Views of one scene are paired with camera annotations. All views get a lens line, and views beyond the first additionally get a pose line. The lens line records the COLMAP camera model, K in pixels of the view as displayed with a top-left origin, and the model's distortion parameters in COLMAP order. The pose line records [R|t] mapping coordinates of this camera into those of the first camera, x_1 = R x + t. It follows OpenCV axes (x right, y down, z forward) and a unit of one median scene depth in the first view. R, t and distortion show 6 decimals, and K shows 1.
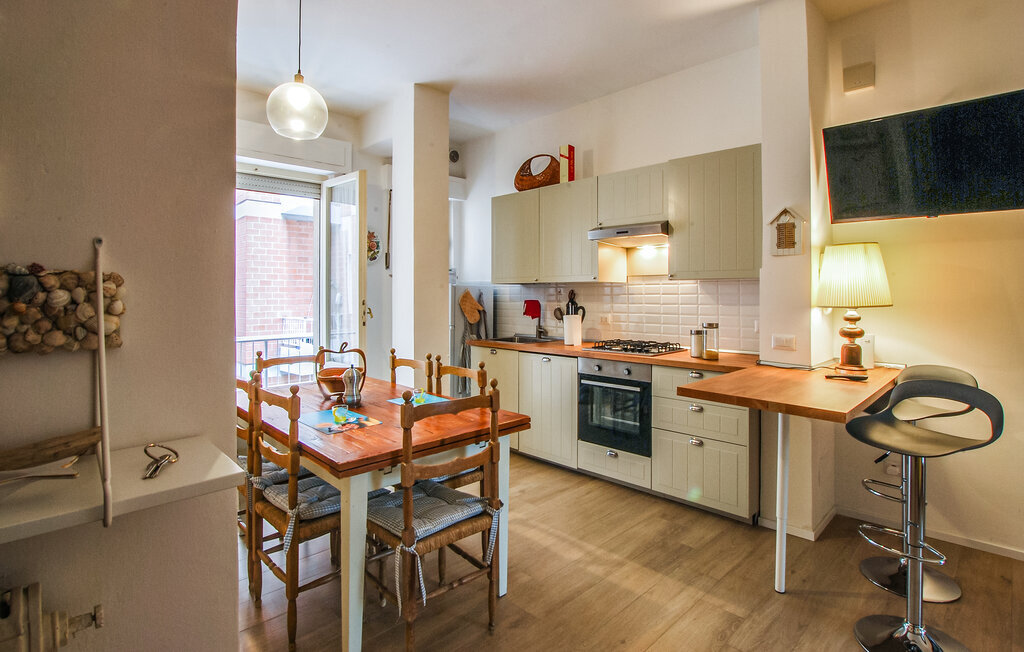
lens RADIAL K [[505.0, 0, 511.6], [0, 505.0, 291.7], [0, 0, 1]] dist [-0.001915, -0.000180]
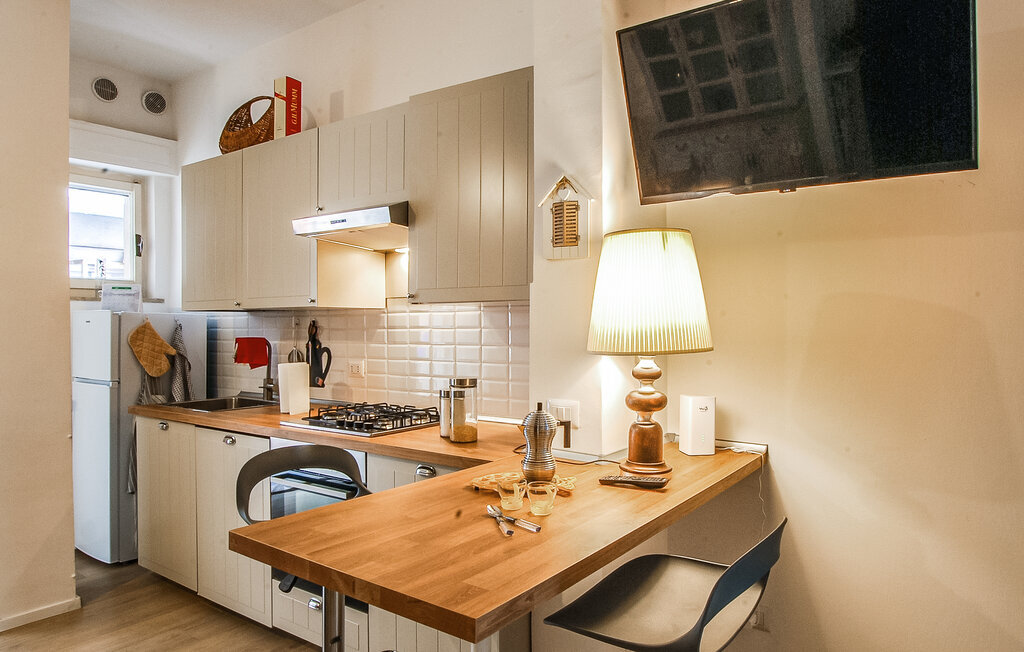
lens RADIAL K [[631.9, 0, 511.7], [0, 631.9, 324.3], [0, 0, 1]] dist [0.044108, 0.000162]
pose [[0.990969, -0.002062, 0.134077, 0.273089], [0.001546, 0.999991, 0.003954, -0.001999], [-0.134084, -0.003711, 0.990963, 0.218074]]
